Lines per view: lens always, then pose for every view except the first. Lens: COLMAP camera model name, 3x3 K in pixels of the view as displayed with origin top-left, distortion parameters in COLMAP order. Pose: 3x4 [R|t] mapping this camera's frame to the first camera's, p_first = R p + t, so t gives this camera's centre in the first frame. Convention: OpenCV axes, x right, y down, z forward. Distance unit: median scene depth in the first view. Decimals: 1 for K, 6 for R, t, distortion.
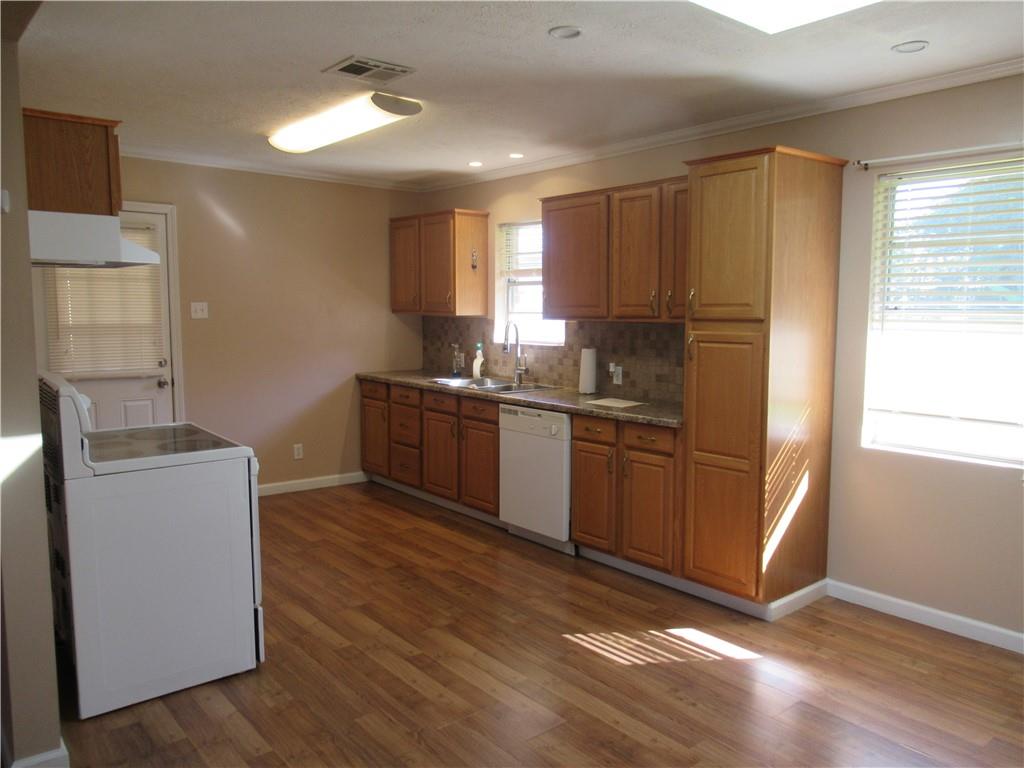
lens RADIAL K [[774.4, 0, 504.7], [0, 774.4, 389.5], [0, 0, 1]] dist [-0.014364, -0.002692]
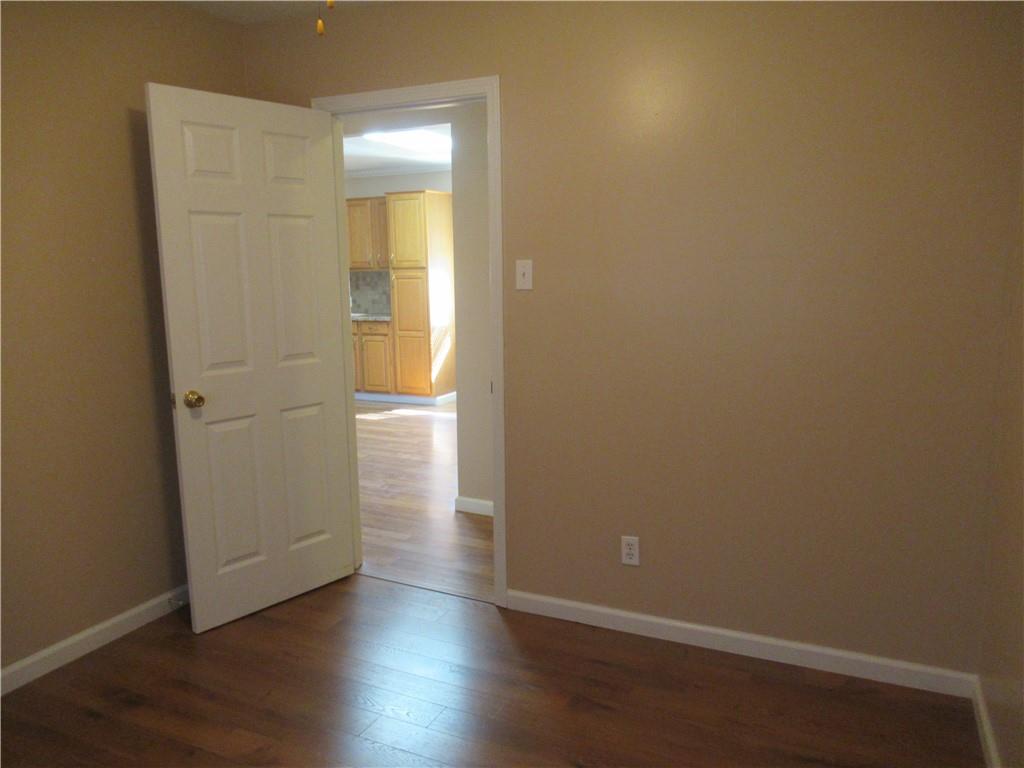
lens RADIAL K [[774.4, 0, 508.6], [0, 774.4, 383.2], [0, 0, 1]] dist [-0.014364, -0.002692]
pose [[0.906895, -0.080004, 0.413692, -0.370963], [0.061389, 0.996420, 0.058121, 0.118253], [-0.416861, -0.027313, 0.908560, -1.059928]]
